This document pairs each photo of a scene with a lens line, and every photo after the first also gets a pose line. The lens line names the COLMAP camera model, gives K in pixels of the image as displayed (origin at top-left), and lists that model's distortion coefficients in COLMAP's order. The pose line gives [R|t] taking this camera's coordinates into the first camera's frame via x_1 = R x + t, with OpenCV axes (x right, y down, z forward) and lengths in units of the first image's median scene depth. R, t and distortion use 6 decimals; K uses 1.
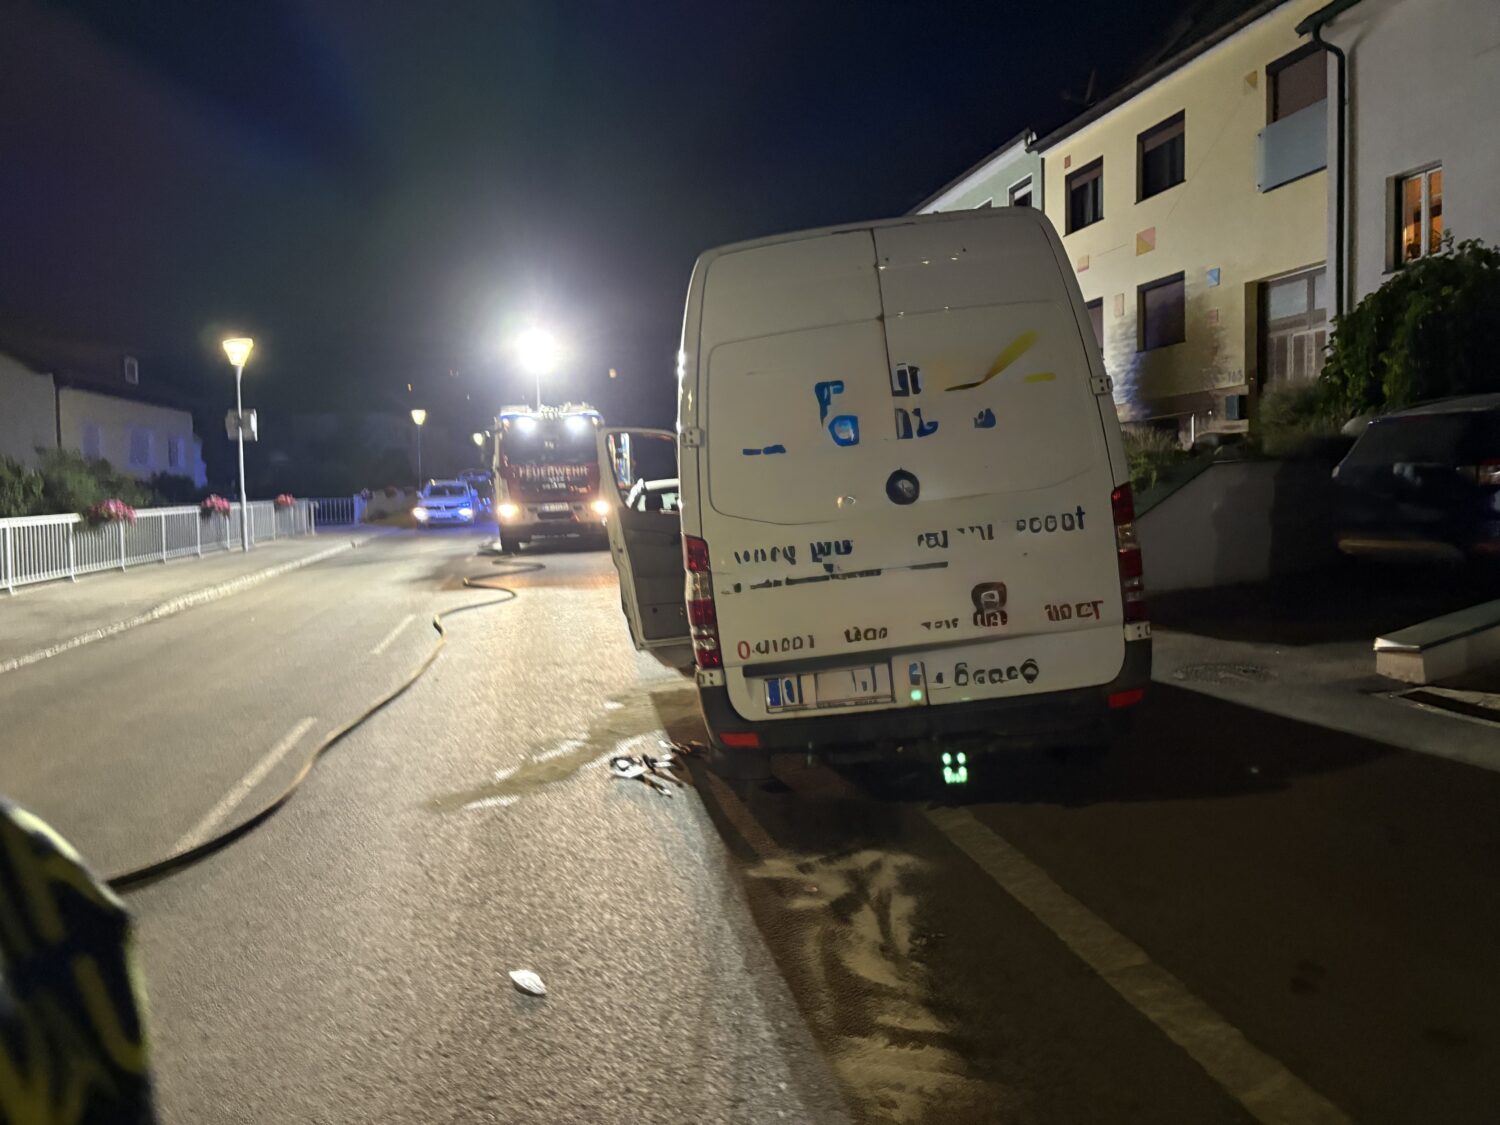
lens RADIAL K [[1150.7, 0, 750.0], [0, 1150.7, 562.5], [0, 0, 1]] dist [-0.003567, 0.002275]
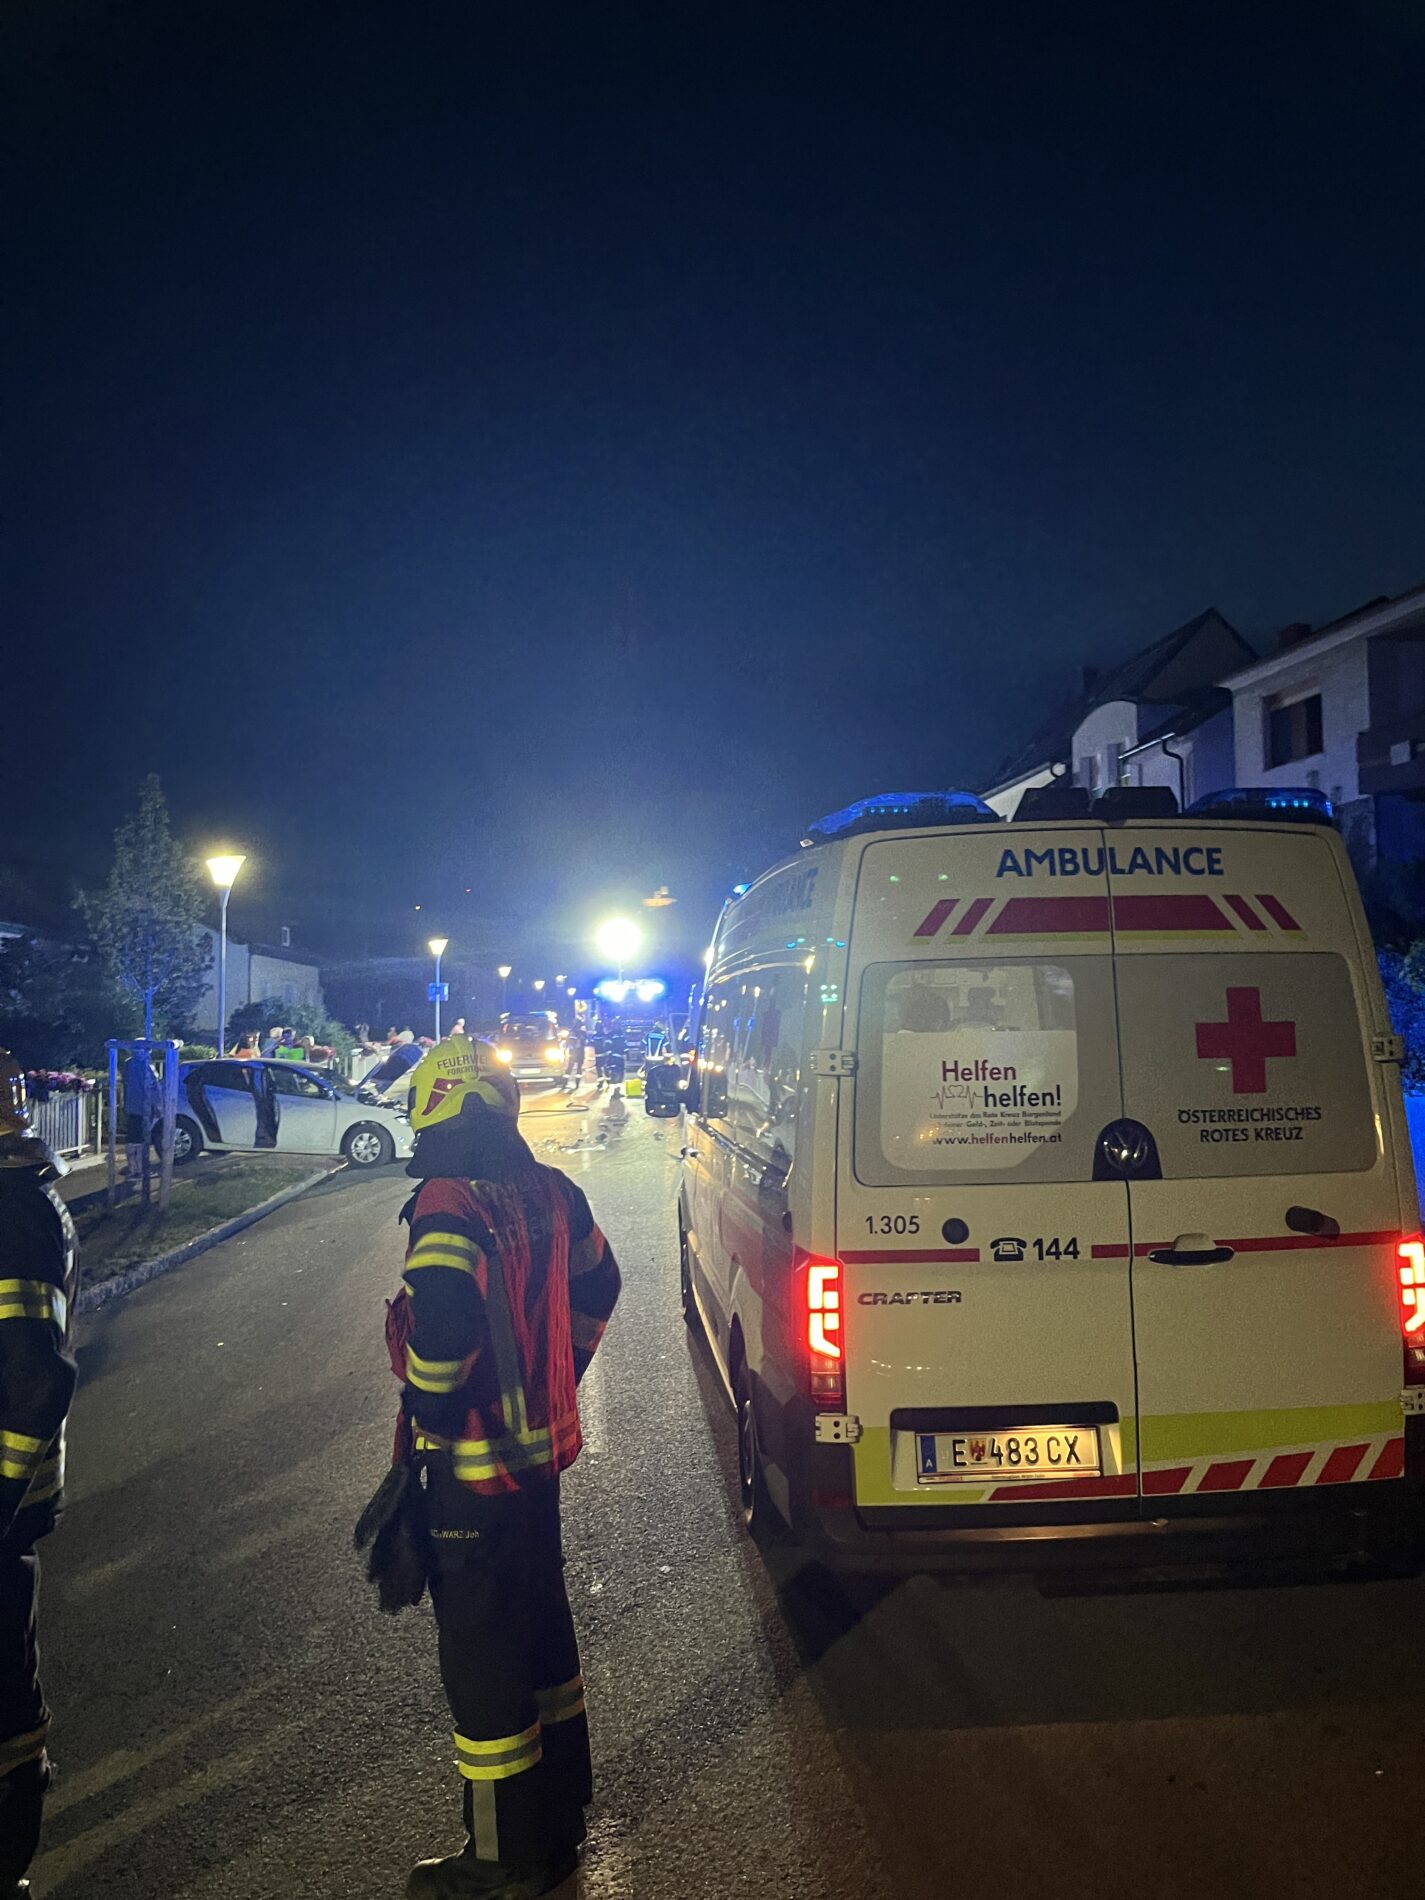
lens RADIAL K [[1427.5, 0, 641.5], [0, 1427.5, 950.0], [0, 0, 1]] dist [0.024853, -0.039957]
pose [[0.990922, -0.008489, -0.134172, 0.105807], [-0.007808, 0.992686, -0.120470, 0.060309], [0.134214, 0.120424, 0.983608, -0.930094]]
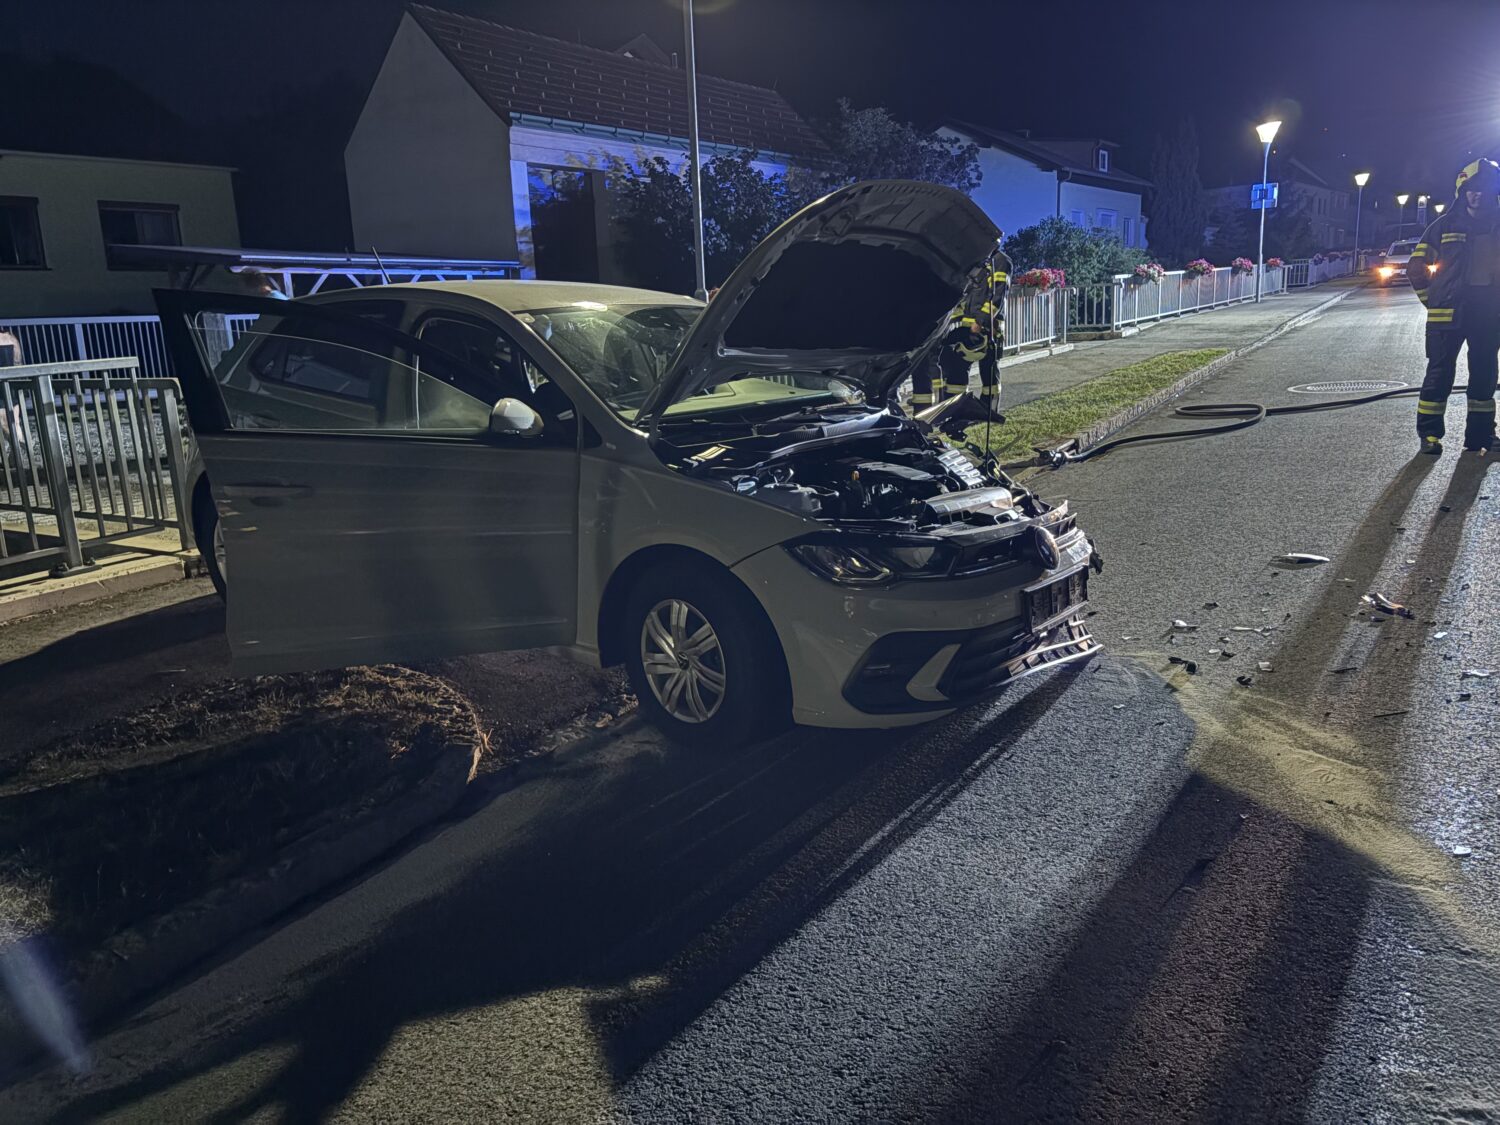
lens RADIAL K [[1150.7, 0, 750.0], [0, 1150.7, 562.5], [0, 0, 1]] dist [-0.003567, 0.002275]
pose [[0.763181, 0.118205, -0.635282, -0.044827], [0.000885, 0.982934, 0.183954, 0.036255], [0.646185, -0.140953, 0.750052, -0.296908]]
